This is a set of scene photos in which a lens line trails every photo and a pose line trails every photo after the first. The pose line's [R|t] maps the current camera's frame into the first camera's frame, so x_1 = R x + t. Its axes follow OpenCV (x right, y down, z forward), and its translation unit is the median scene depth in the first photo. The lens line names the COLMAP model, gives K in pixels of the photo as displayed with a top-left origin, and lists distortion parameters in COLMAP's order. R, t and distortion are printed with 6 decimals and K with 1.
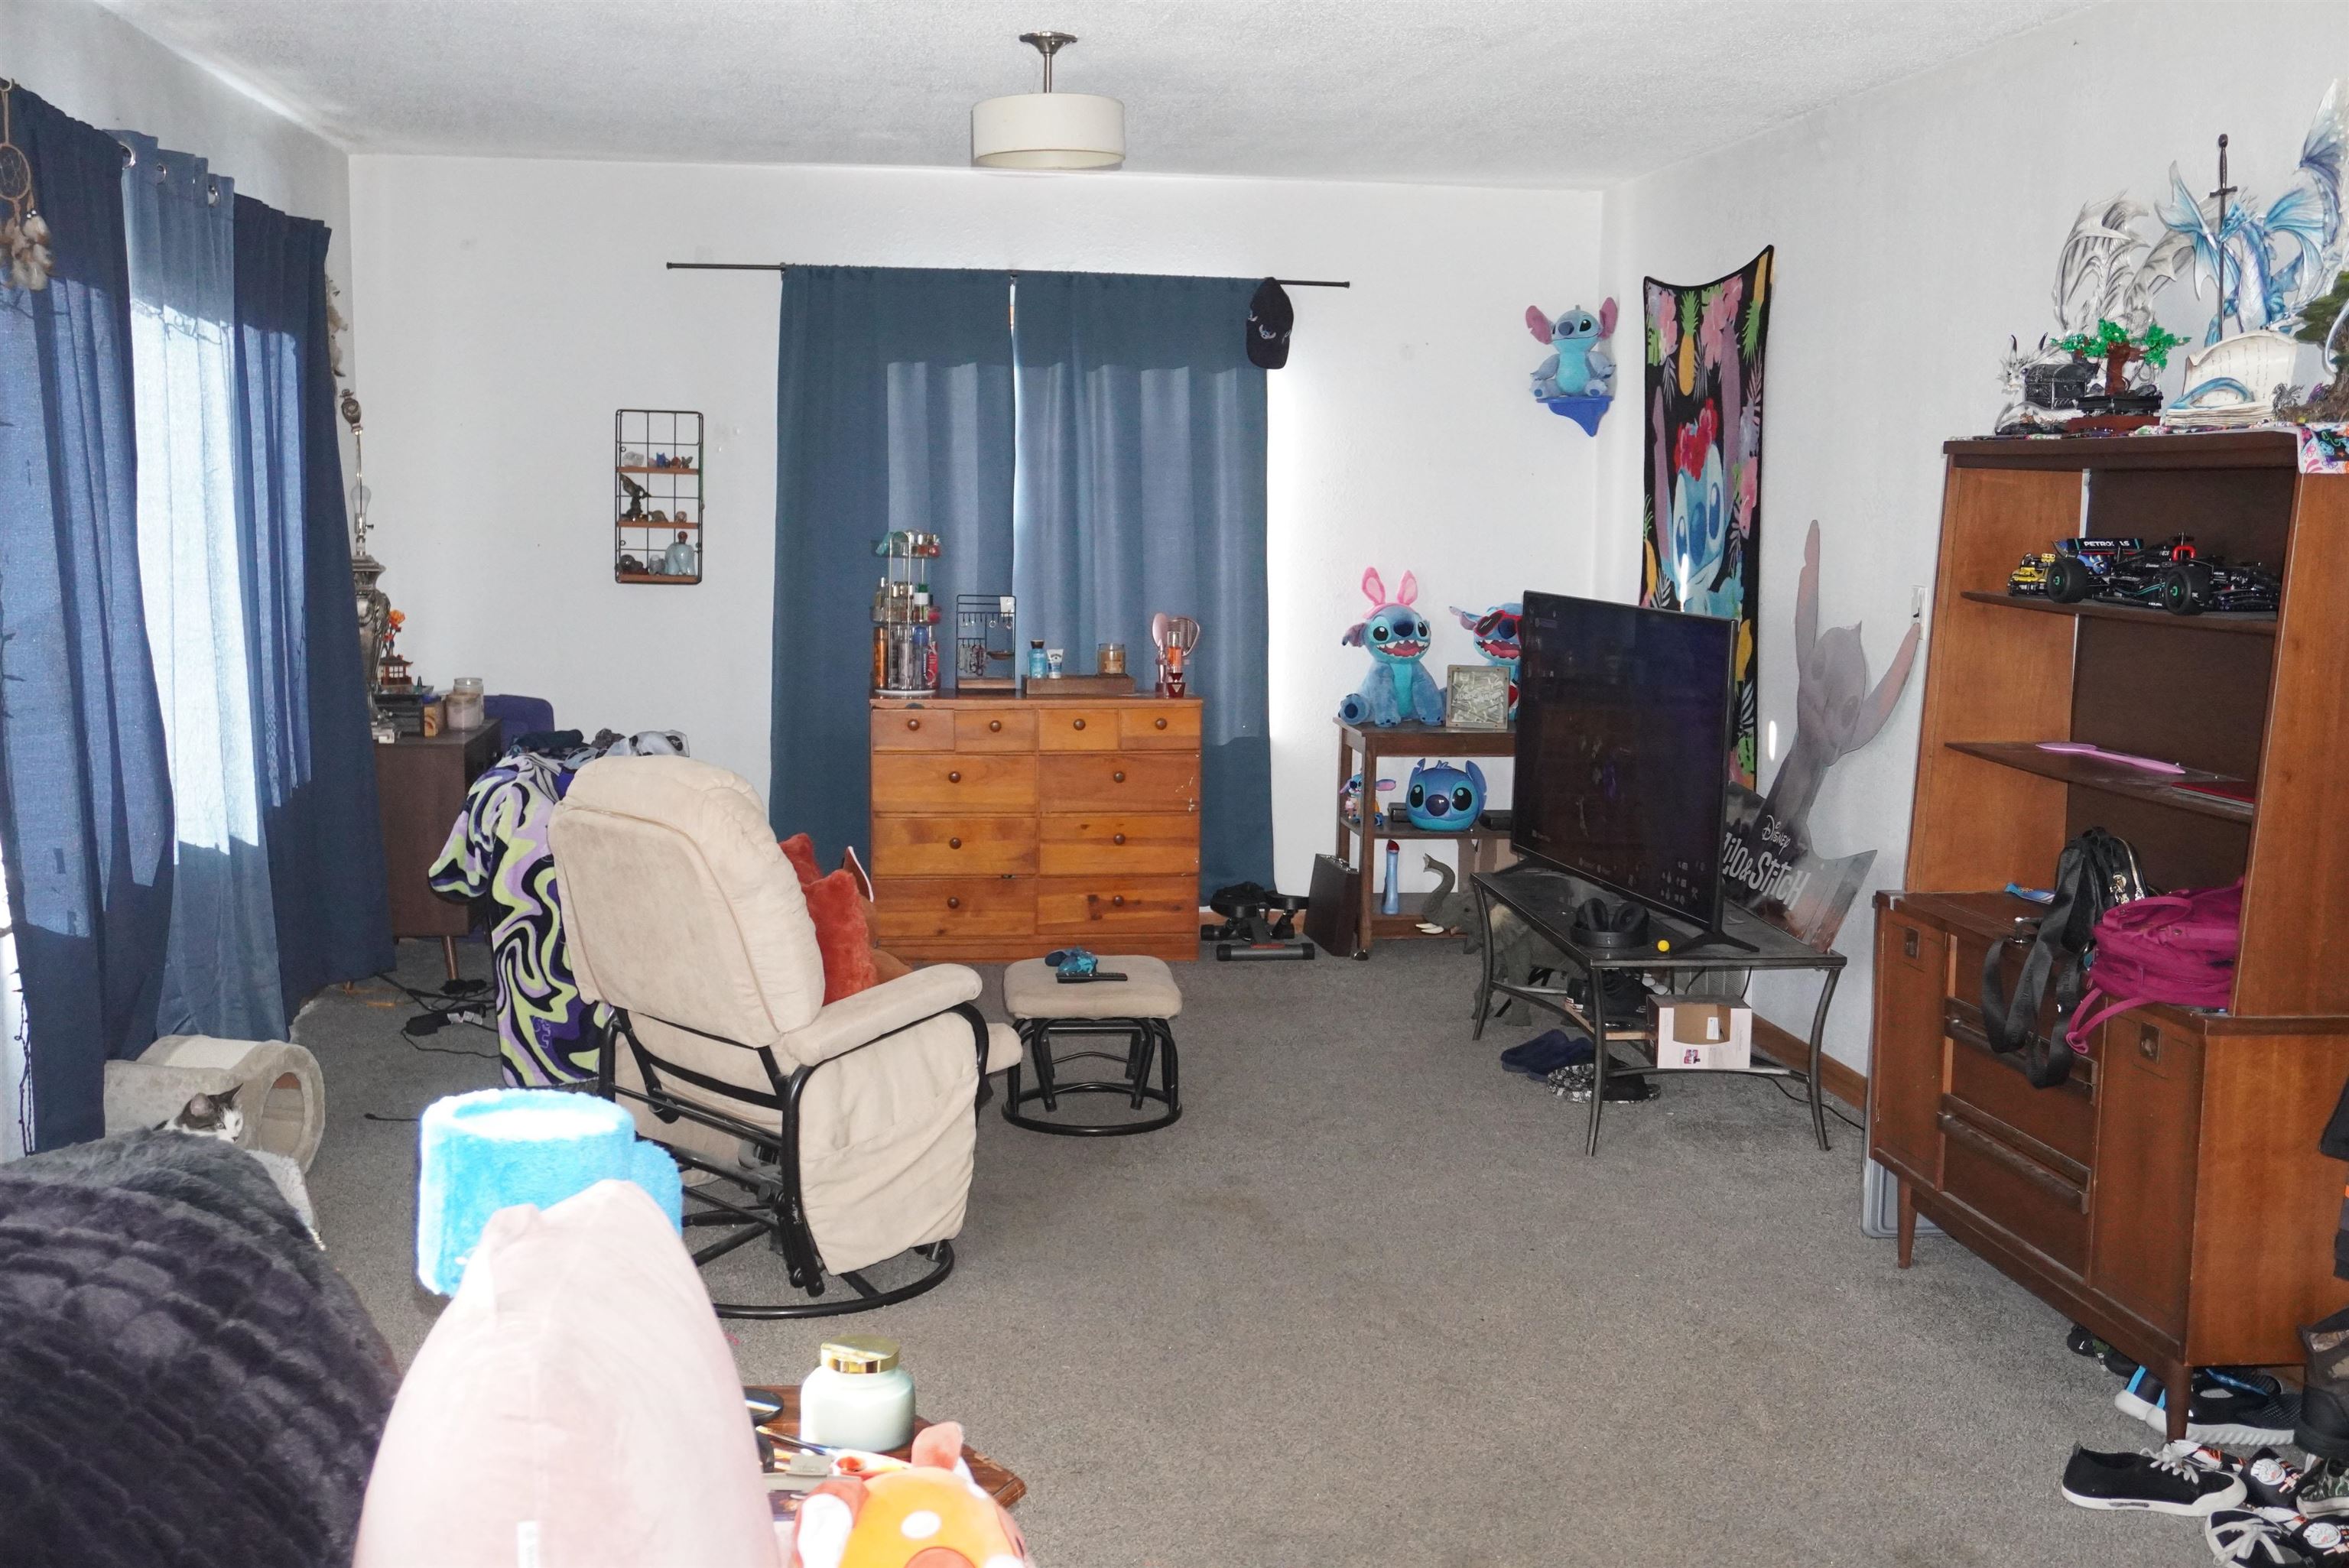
lens RADIAL K [[2595.0, 0, 1181.1], [0, 2595.0, 784.4], [0, 0, 1]] dist [0.005067, 0.030041]
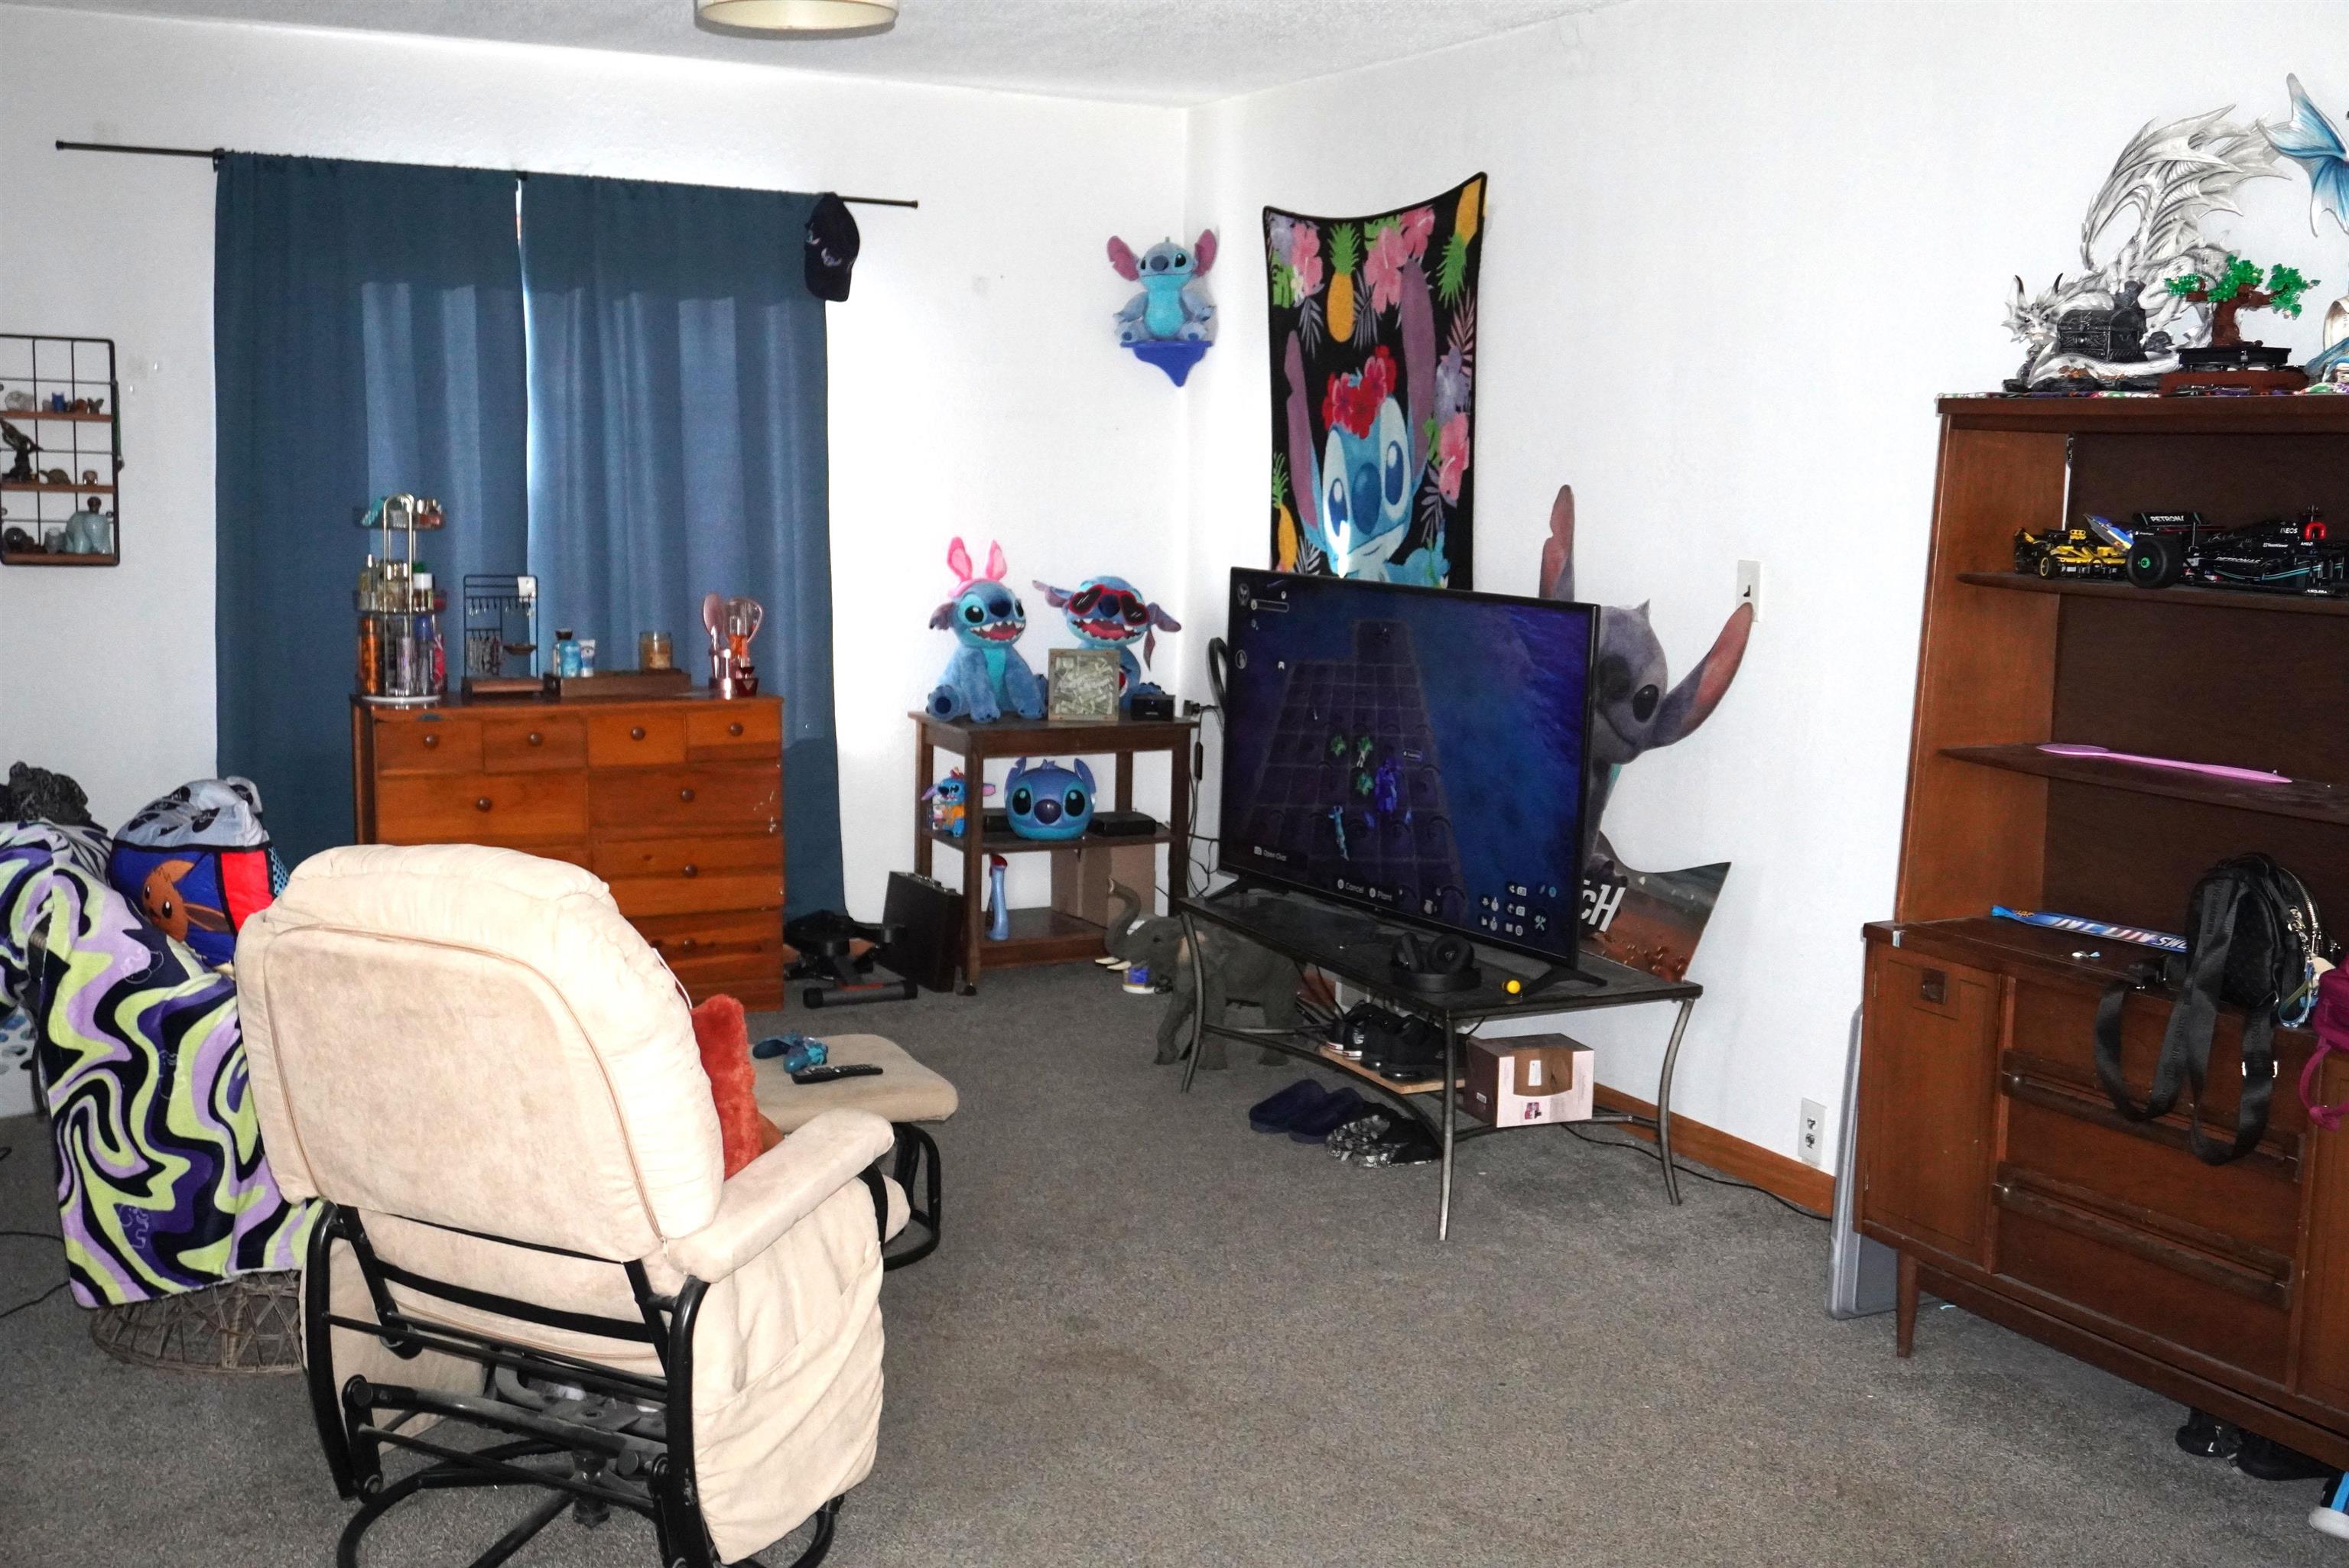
lens RADIAL K [[2519.1, 0, 1176.7], [0, 2519.1, 809.3], [0, 0, 1]] dist [-0.013739, 0.026598]
pose [[0.939463, -0.043727, 0.339849, -0.150925], [0.032751, 0.998742, 0.037966, -0.023841], [-0.341082, -0.024537, 0.939713, 0.198364]]
